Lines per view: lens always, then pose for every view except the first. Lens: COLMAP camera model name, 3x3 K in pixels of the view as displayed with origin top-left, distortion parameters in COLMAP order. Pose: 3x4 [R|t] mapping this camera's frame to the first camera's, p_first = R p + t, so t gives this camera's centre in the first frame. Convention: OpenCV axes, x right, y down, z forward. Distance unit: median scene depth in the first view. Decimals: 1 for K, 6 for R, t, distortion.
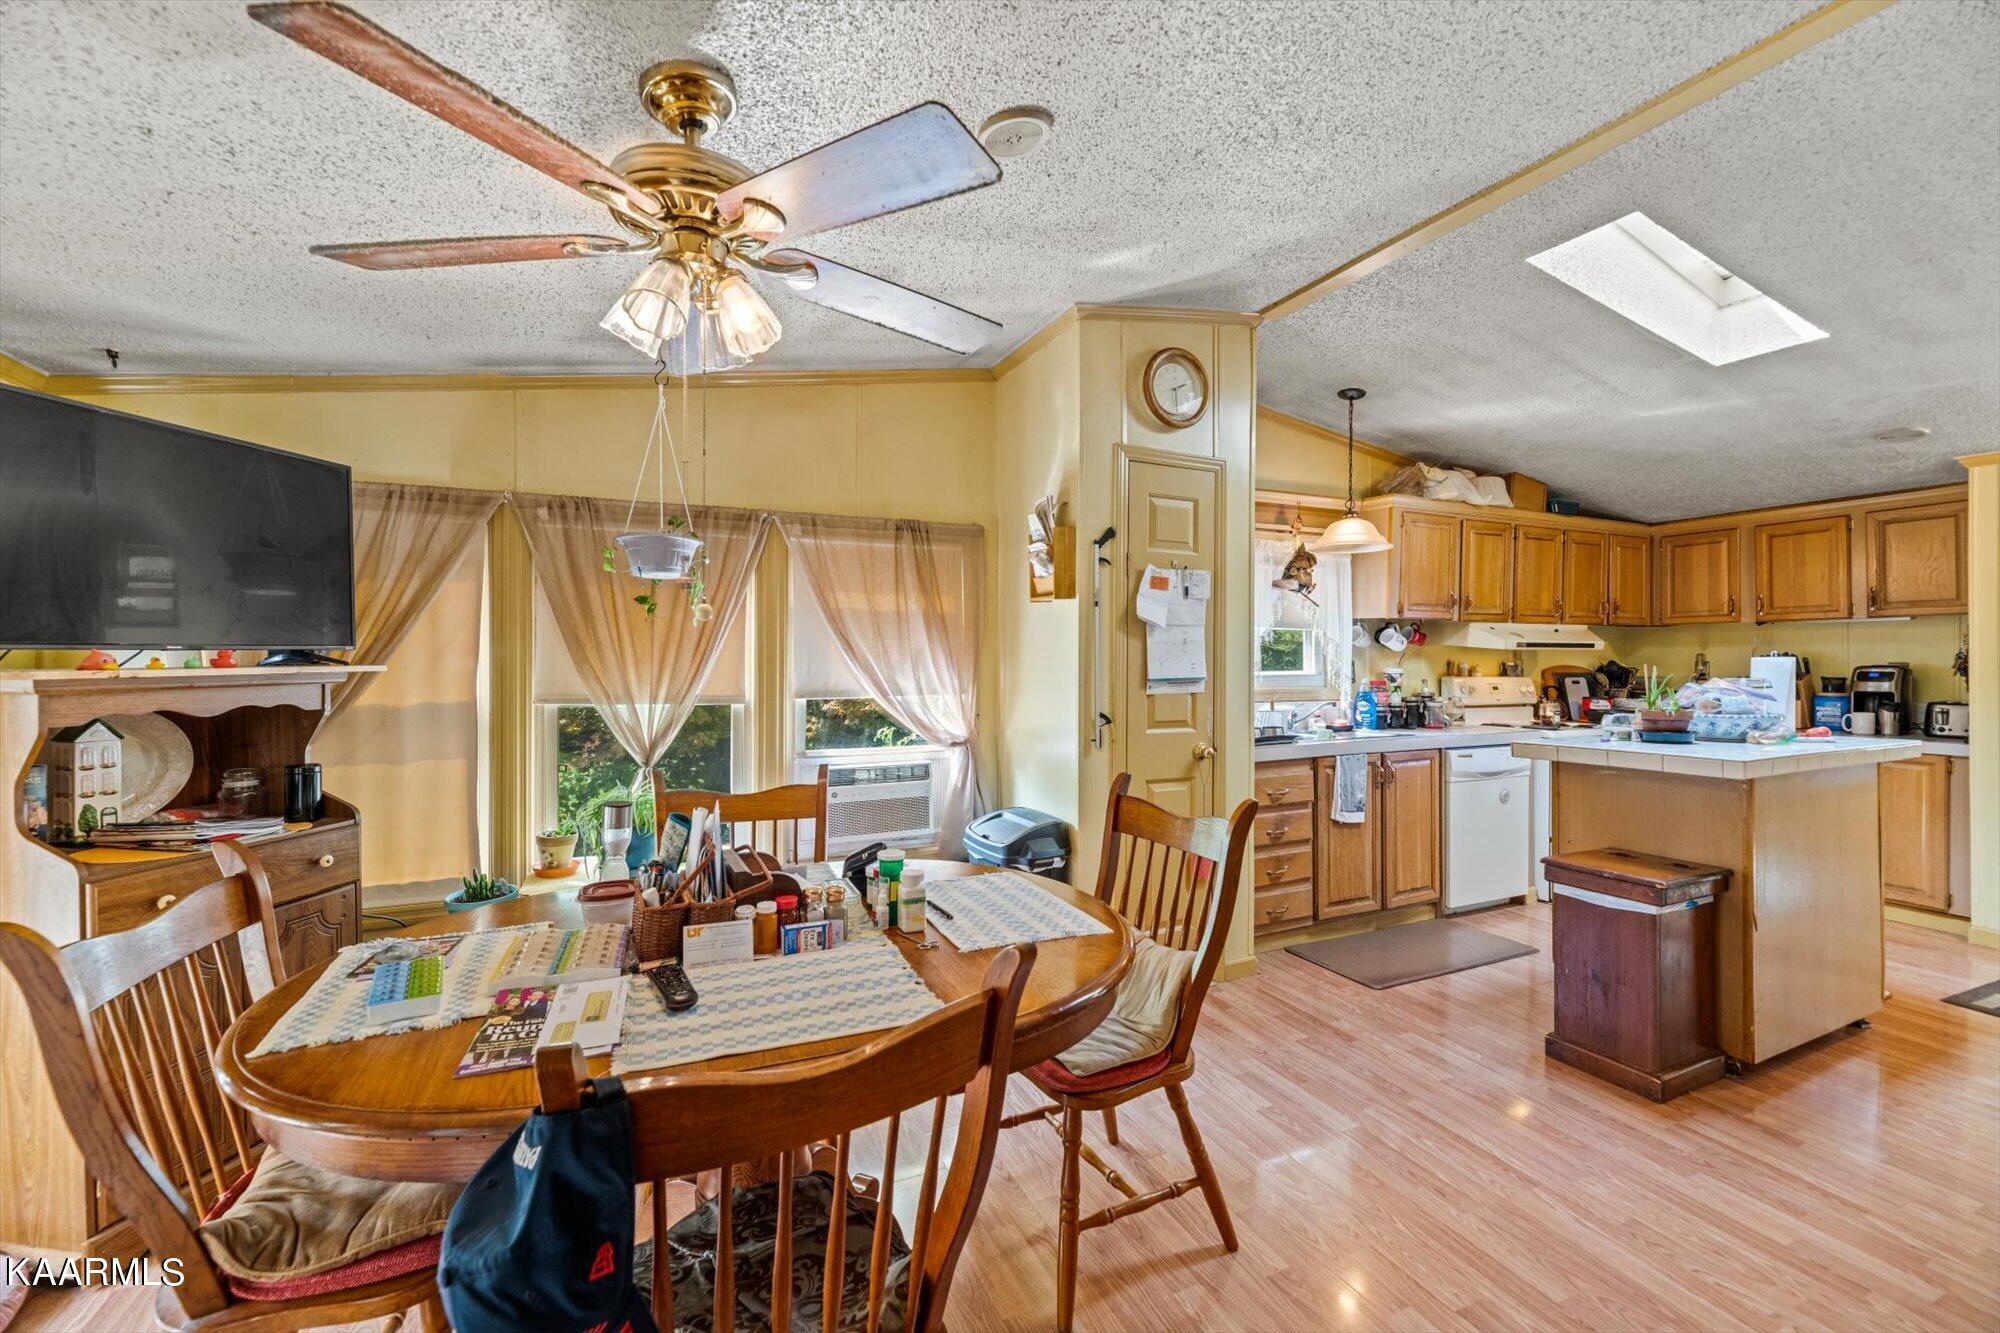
lens RADIAL K [[809.3, 0, 998.1], [0, 809.3, 662.0], [0, 0, 1]] dist [-0.002794, 0.000095]
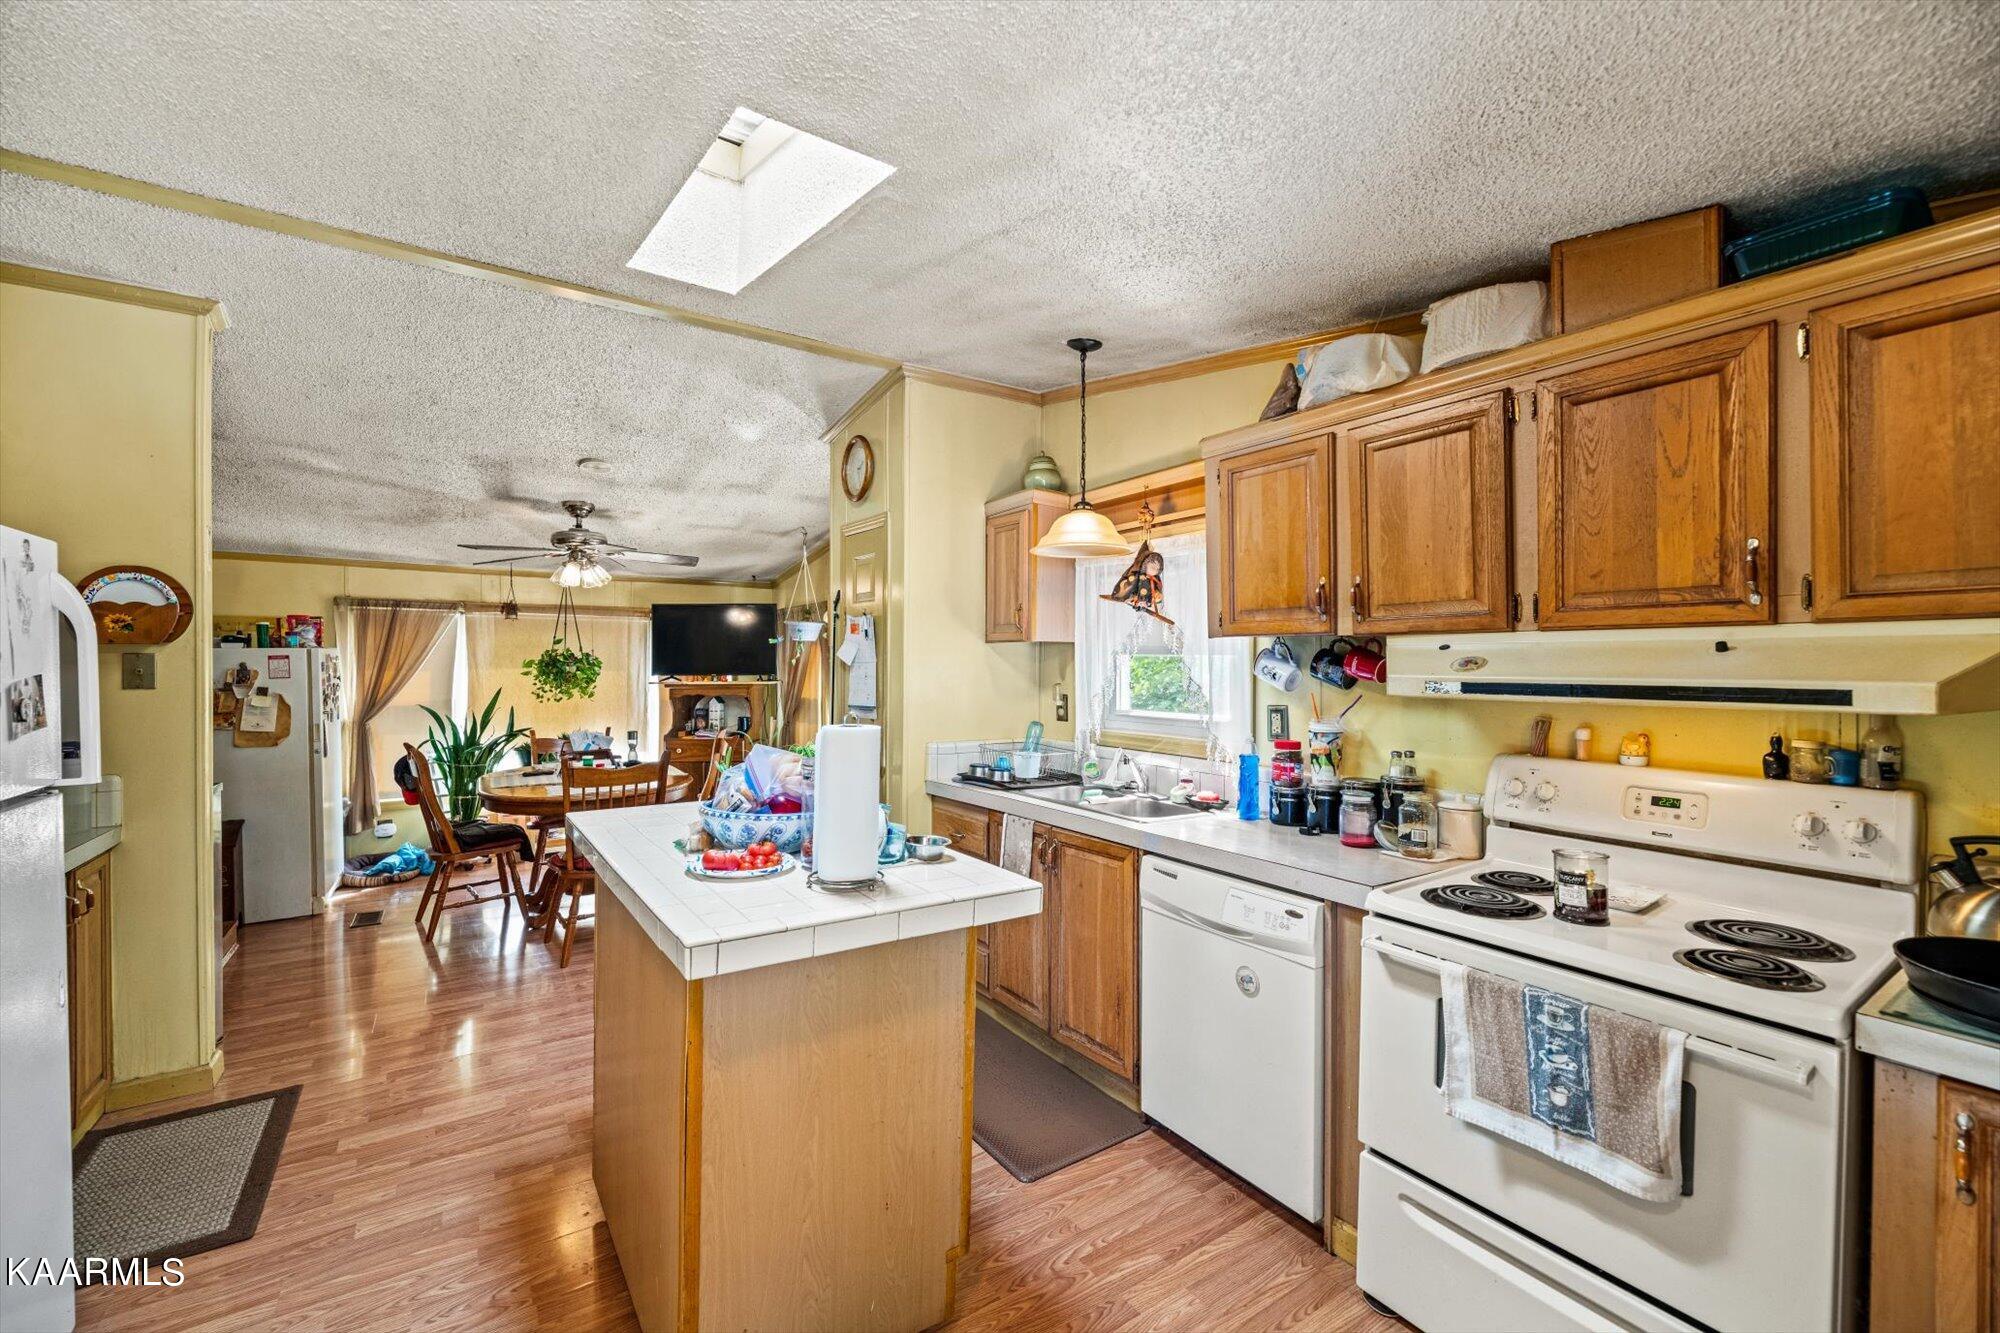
lens RADIAL K [[809.3, 0, 998.1], [0, 809.3, 662.0], [0, 0, 1]] dist [-0.002794, 0.000095]
pose [[0.165249, 0.002092, -0.986250, 1.030751], [-0.005482, 0.999984, 0.001203, -0.033705], [0.986237, 0.005208, 0.165258, 0.710175]]
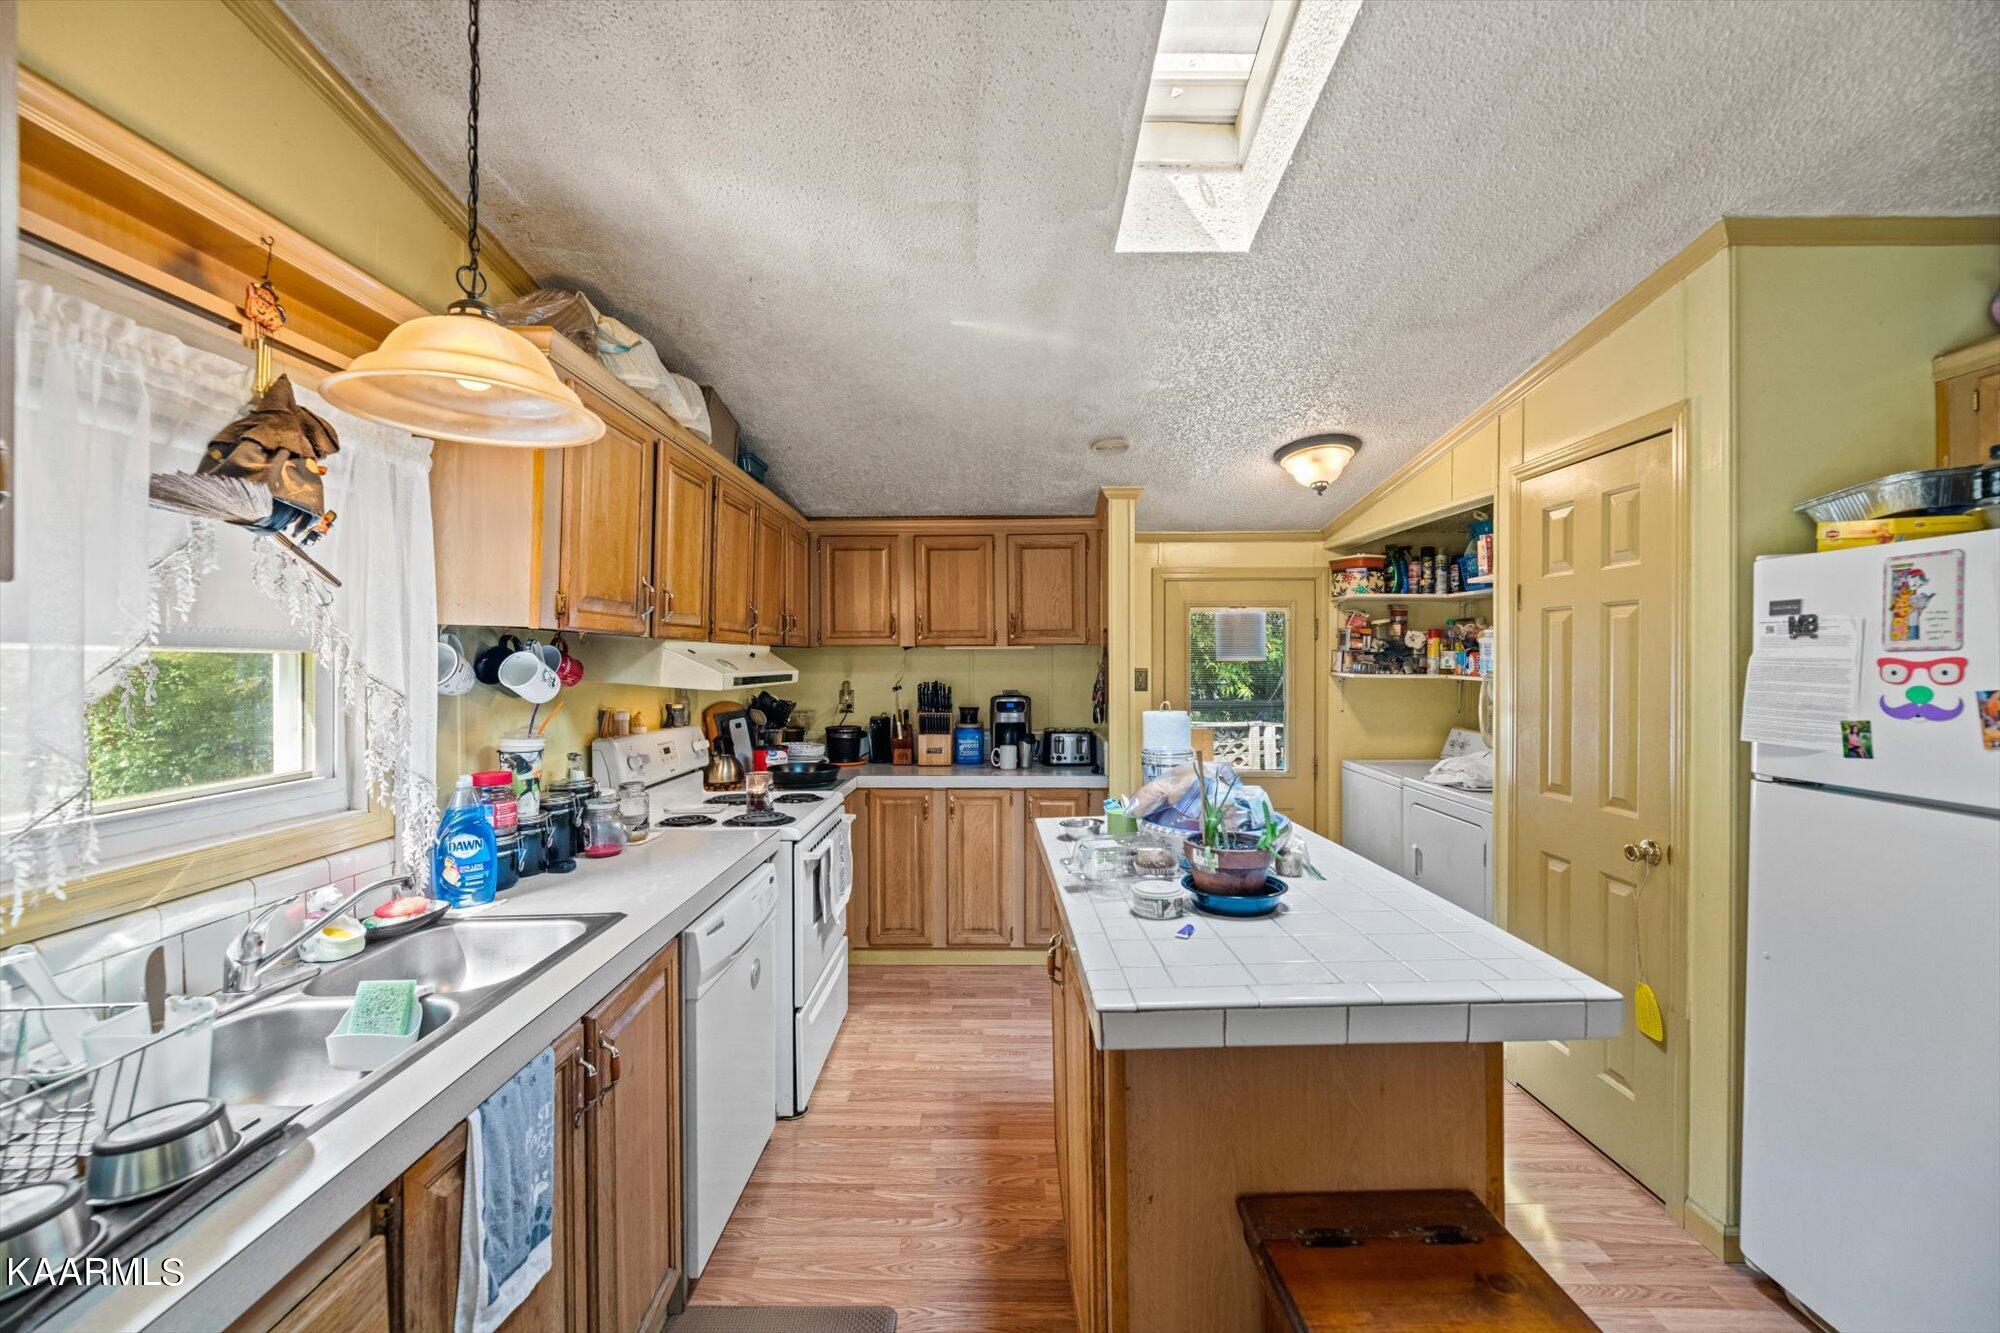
lens RADIAL K [[809.3, 0, 998.1], [0, 809.3, 662.0], [0, 0, 1]] dist [-0.002794, 0.000095]
pose [[0.415958, -0.002292, 0.909381, 0.199557], [0.006973, 0.999975, -0.000669, -0.033737], [-0.909357, 0.006620, 0.415963, 0.594533]]
